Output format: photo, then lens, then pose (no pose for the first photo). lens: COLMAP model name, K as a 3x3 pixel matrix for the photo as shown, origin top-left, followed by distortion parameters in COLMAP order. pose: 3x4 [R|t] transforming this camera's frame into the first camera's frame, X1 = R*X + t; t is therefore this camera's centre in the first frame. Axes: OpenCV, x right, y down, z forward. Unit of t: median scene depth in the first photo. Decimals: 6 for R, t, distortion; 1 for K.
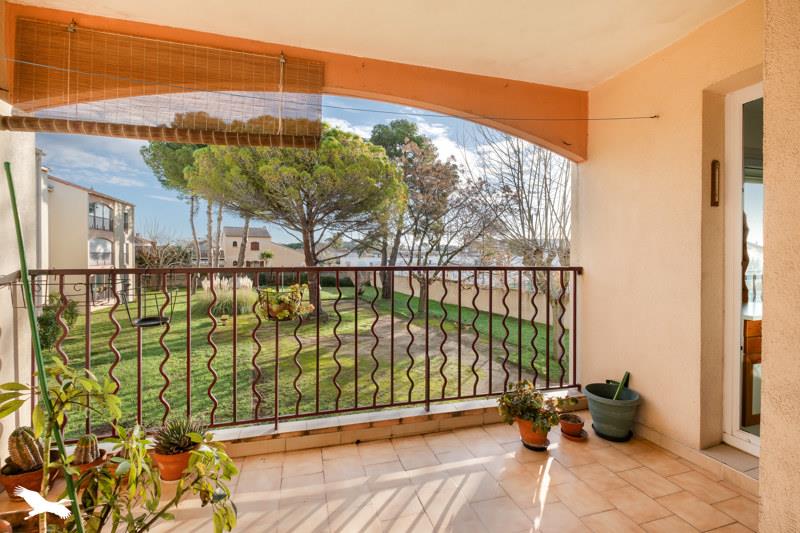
lens RADIAL K [[364.9, 0, 397.7], [0, 364.9, 265.0], [0, 0, 1]] dist [0.000103, 0.000052]
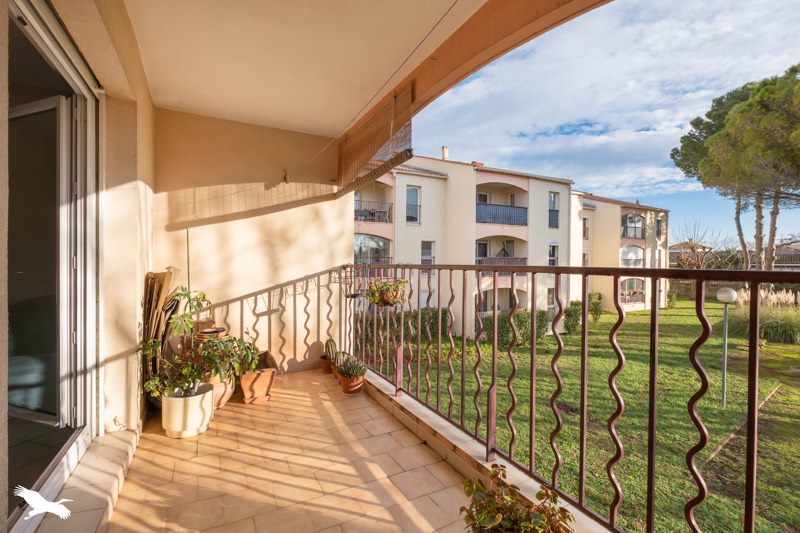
lens RADIAL K [[364.9, 0, 397.7], [0, 364.9, 265.0], [0, 0, 1]] dist [0.000103, 0.000052]
pose [[0.188844, 0.000063, -0.982007, 0.119479], [-0.020285, 0.999787, -0.003837, 0.001432], [0.981798, 0.020644, 0.188805, 0.102737]]
